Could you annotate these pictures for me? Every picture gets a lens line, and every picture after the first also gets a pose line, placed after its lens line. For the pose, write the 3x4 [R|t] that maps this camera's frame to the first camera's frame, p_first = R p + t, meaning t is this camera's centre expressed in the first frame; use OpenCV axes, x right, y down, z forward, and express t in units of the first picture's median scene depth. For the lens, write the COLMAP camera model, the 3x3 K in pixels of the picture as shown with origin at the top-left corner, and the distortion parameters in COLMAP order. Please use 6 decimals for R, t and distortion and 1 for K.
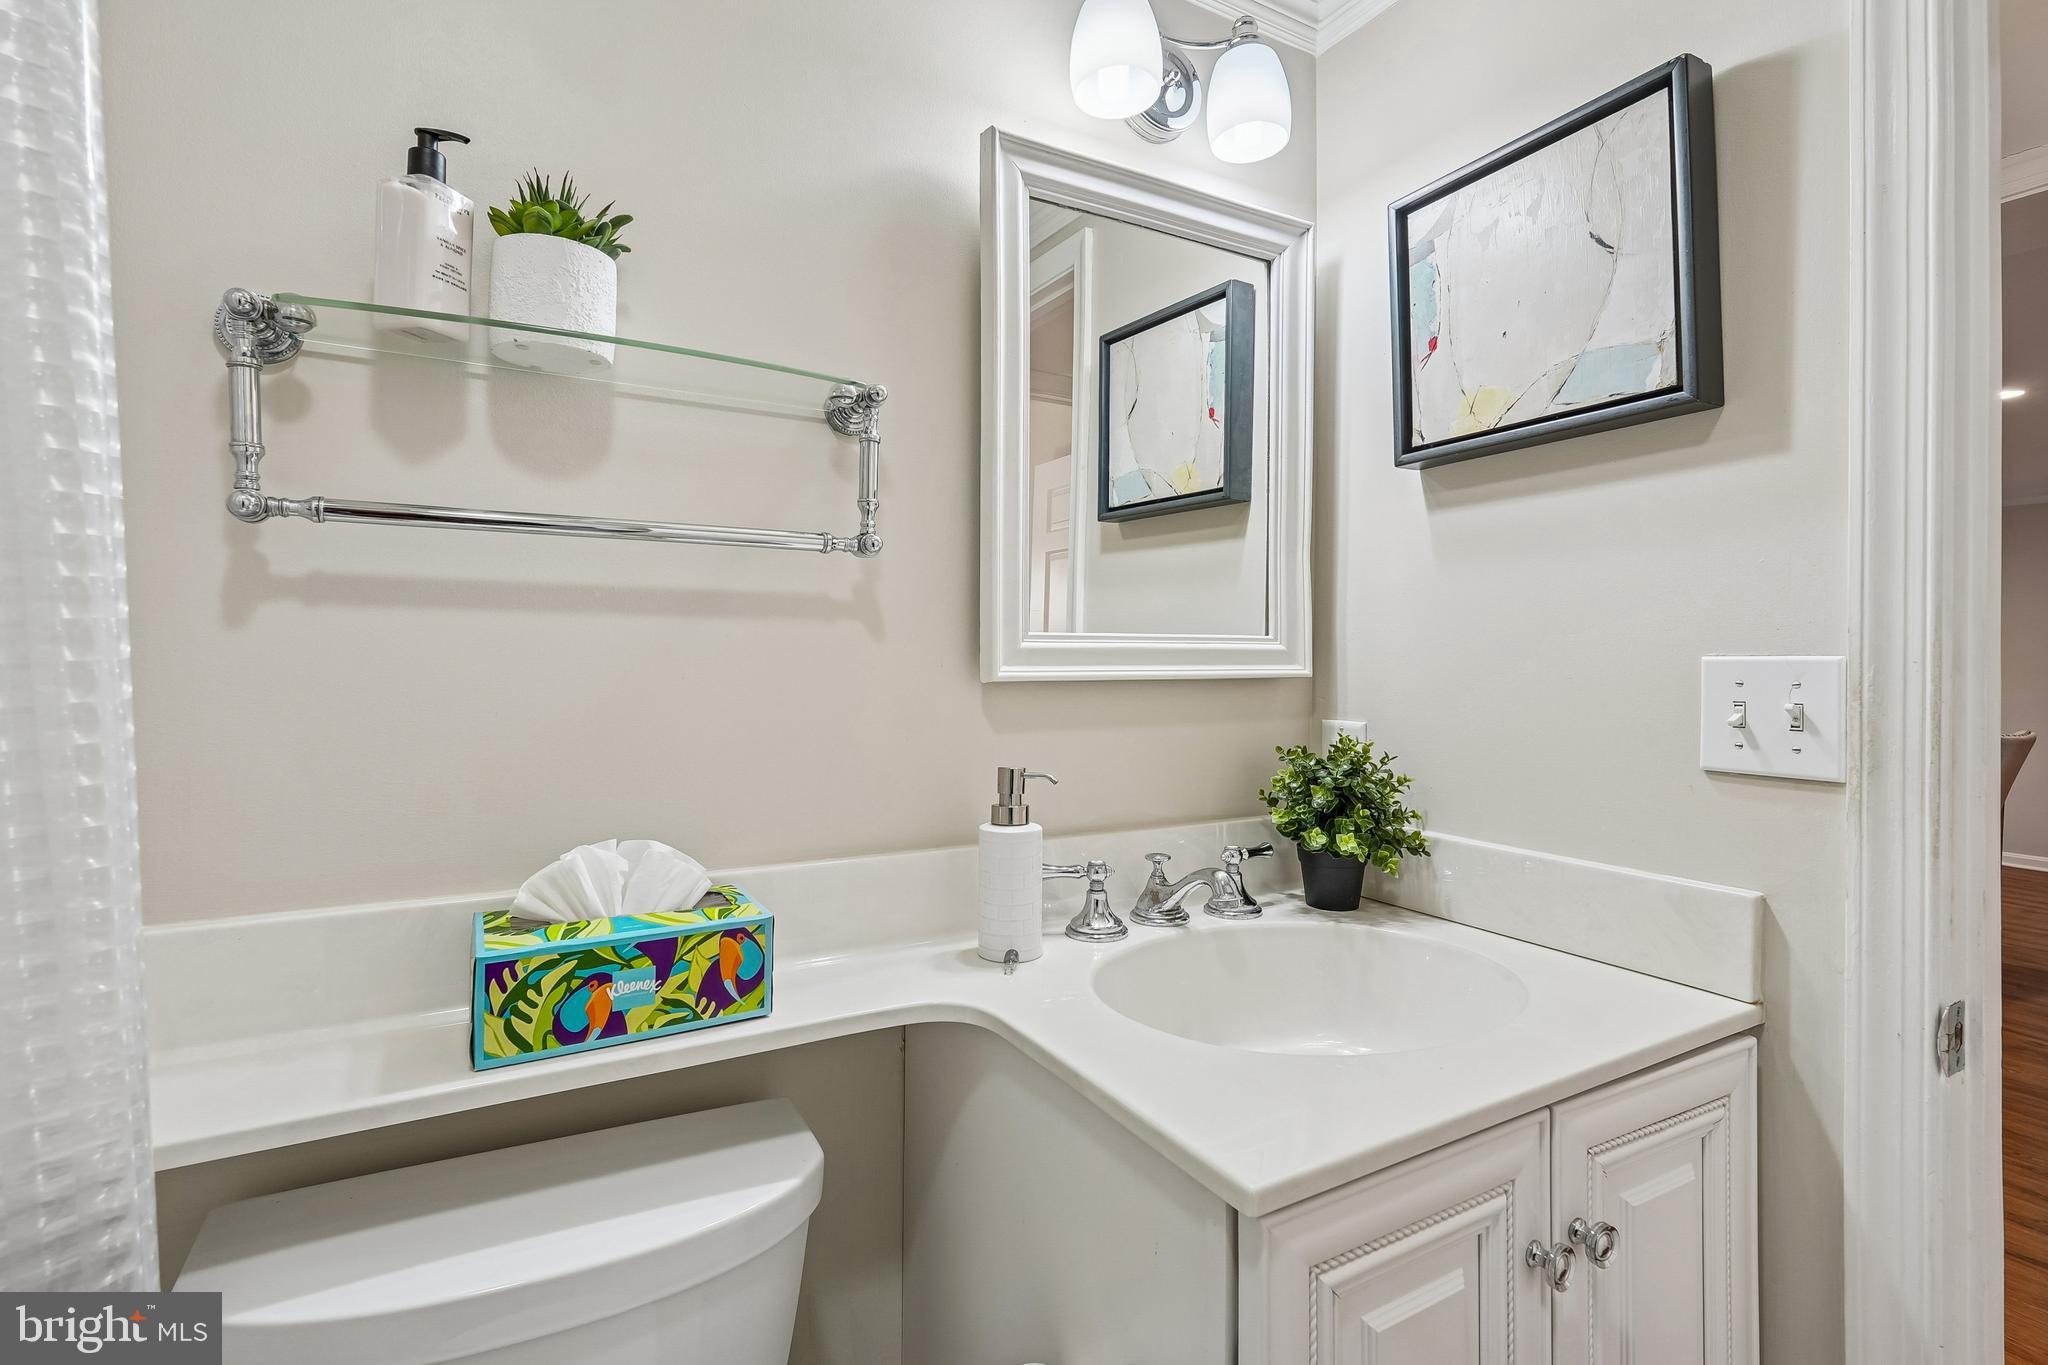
lens RADIAL K [[938.1, 0, 1019.7], [0, 938.1, 638.0], [0, 0, 1]] dist [-0.001055, 0.000103]
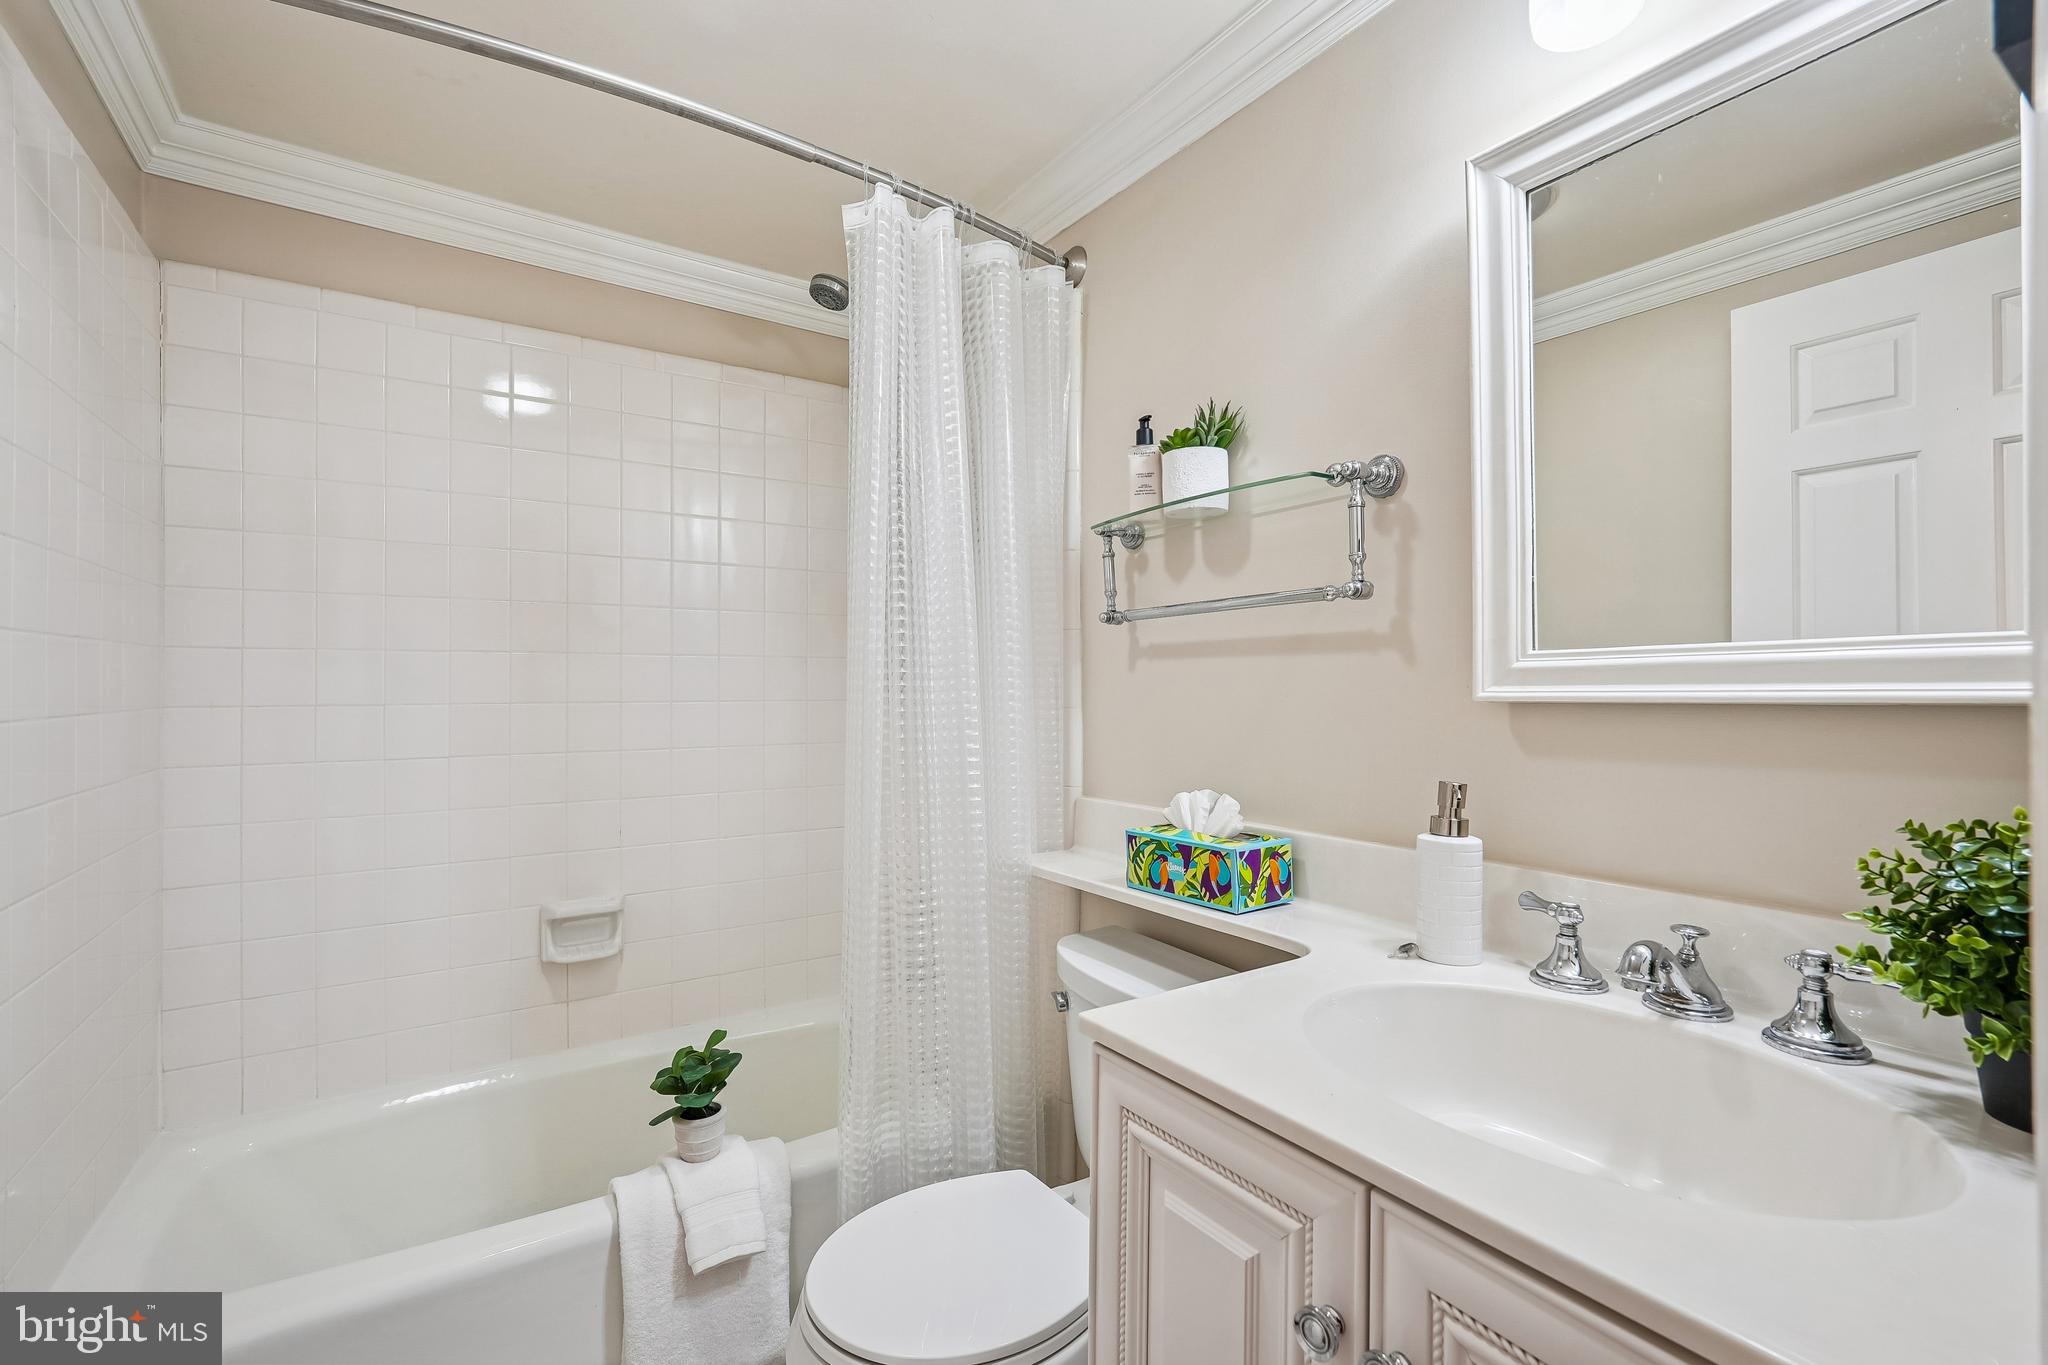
lens RADIAL K [[906.1, 0, 1044.1], [0, 906.1, 710.2], [0, 0, 1]] dist [-0.000067, 0.000783]
pose [[0.092806, 0.003360, -0.995678, 1.208684], [0.005163, 0.999979, 0.003855, 0.065994], [0.995671, -0.005498, 0.092787, 0.576754]]
